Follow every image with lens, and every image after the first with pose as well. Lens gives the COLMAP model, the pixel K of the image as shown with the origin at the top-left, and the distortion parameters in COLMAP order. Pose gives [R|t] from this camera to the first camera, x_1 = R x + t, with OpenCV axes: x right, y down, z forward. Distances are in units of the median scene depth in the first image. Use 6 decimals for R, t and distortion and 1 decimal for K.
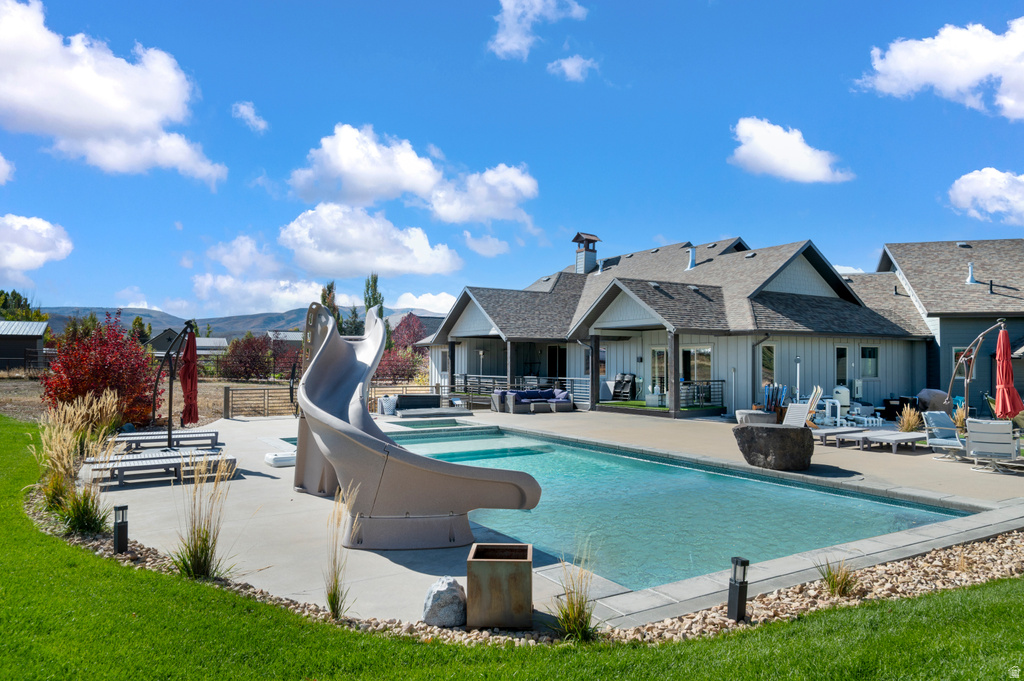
lens RADIAL K [[664.3, 0, 512.0], [0, 664.3, 340.5], [0, 0, 1]] dist [0.004935, 0.000410]
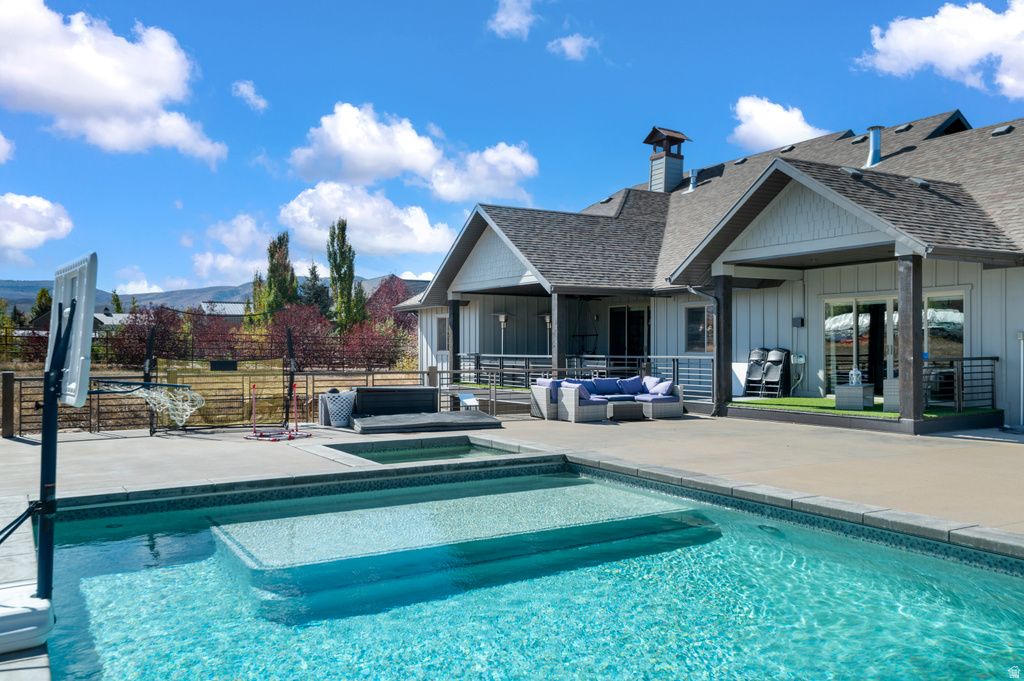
lens RADIAL K [[837.9, 0, 511.0], [0, 837.9, 318.0], [0, 0, 1]] dist [0.039642, 0.003934]
pose [[0.999865, -0.005629, -0.015417, -0.031575], [0.005621, 0.999984, -0.000521, 0.021991], [0.015419, 0.000434, 0.999881, 0.272564]]
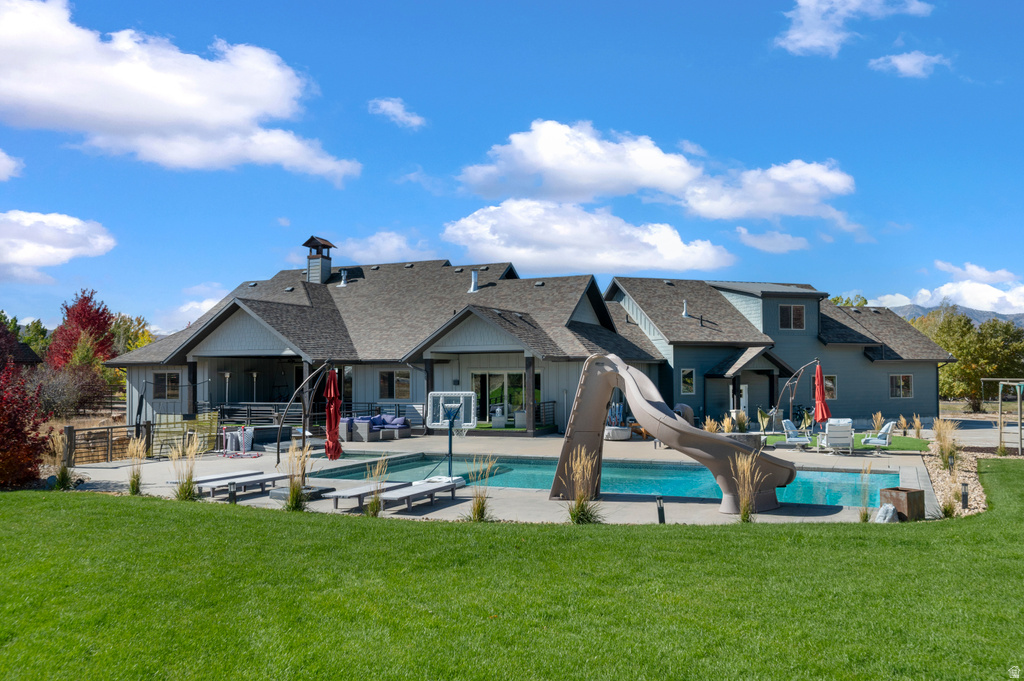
lens RADIAL K [[837.5, 0, 511.0], [0, 837.5, 362.6], [0, 0, 1]] dist [0.041074, 0.001728]
pose [[0.821224, -0.000128, 0.570607, -0.418647], [-0.010215, 0.999836, 0.014926, -0.019161], [-0.570515, -0.018086, 0.821088, -0.082941]]
